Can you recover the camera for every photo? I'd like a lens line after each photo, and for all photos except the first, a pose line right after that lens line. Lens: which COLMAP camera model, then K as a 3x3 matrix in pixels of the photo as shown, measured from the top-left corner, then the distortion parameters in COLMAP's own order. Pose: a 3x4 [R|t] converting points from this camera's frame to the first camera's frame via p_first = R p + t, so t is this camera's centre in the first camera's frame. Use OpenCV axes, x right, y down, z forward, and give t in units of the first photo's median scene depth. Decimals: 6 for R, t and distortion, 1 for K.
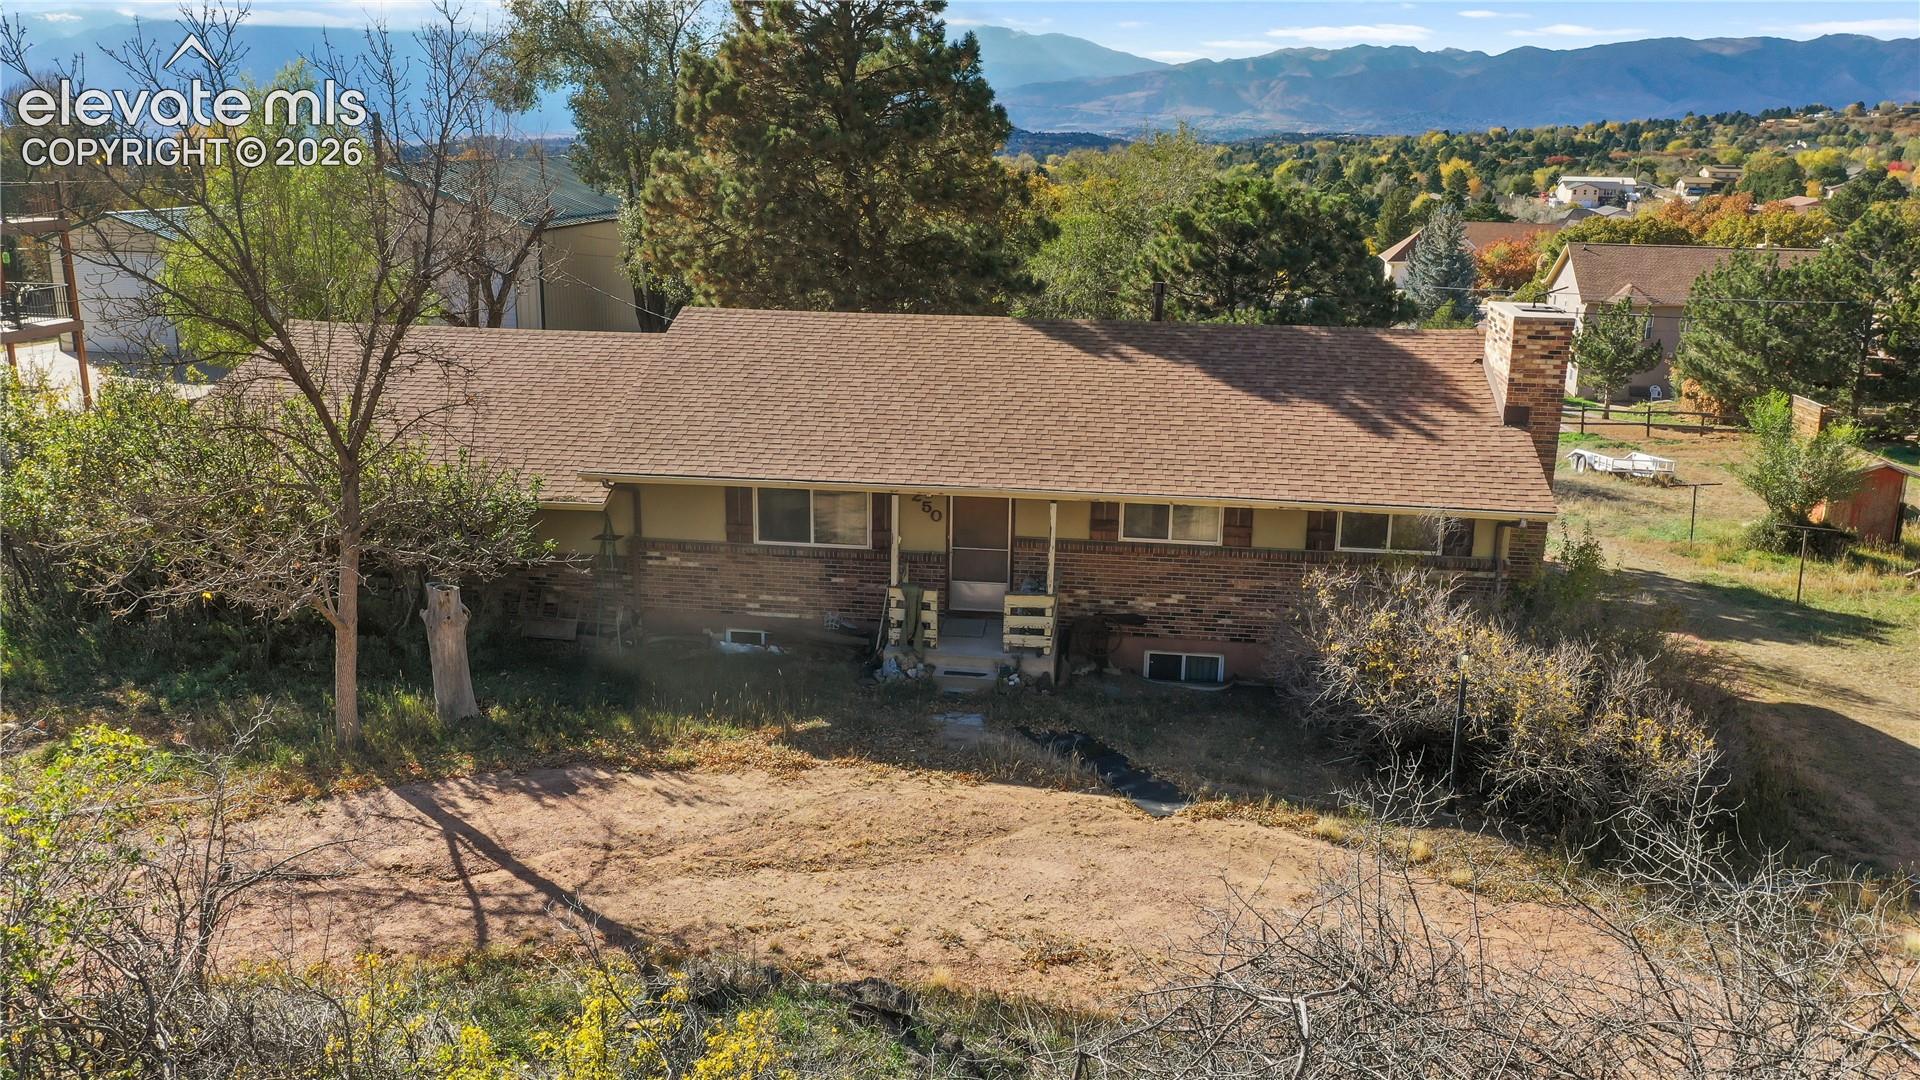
lens RADIAL K [[1524.5, 0, 960.0], [0, 1524.5, 540.0], [0, 0, 1]] dist [-0.006638, -0.004052]
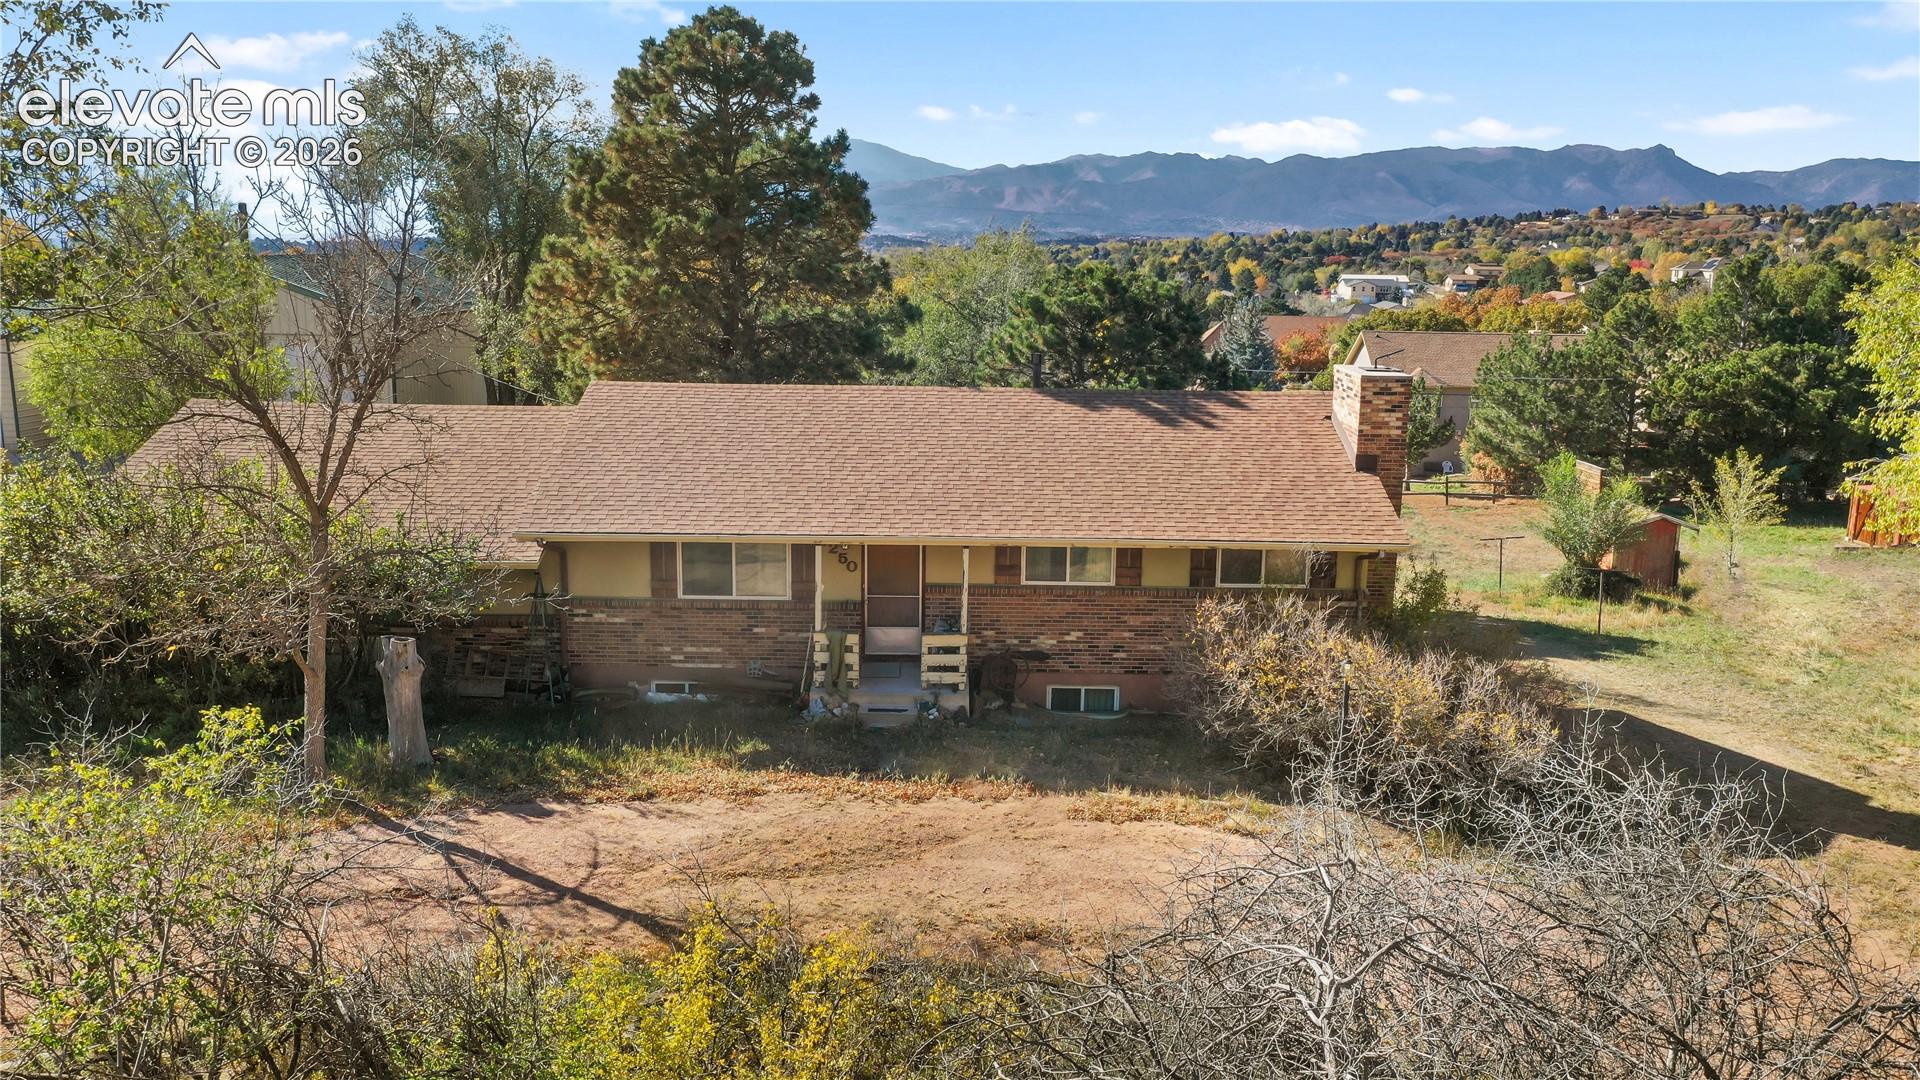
lens RADIAL K [[1524.5, 0, 960.0], [0, 1524.5, 540.0], [0, 0, 1]] dist [-0.006638, -0.004052]
pose [[0.991838, -0.024692, 0.125093, -0.074913], [0.032638, 0.997550, -0.061873, 0.034960], [-0.123259, 0.065451, 0.990214, -0.075555]]
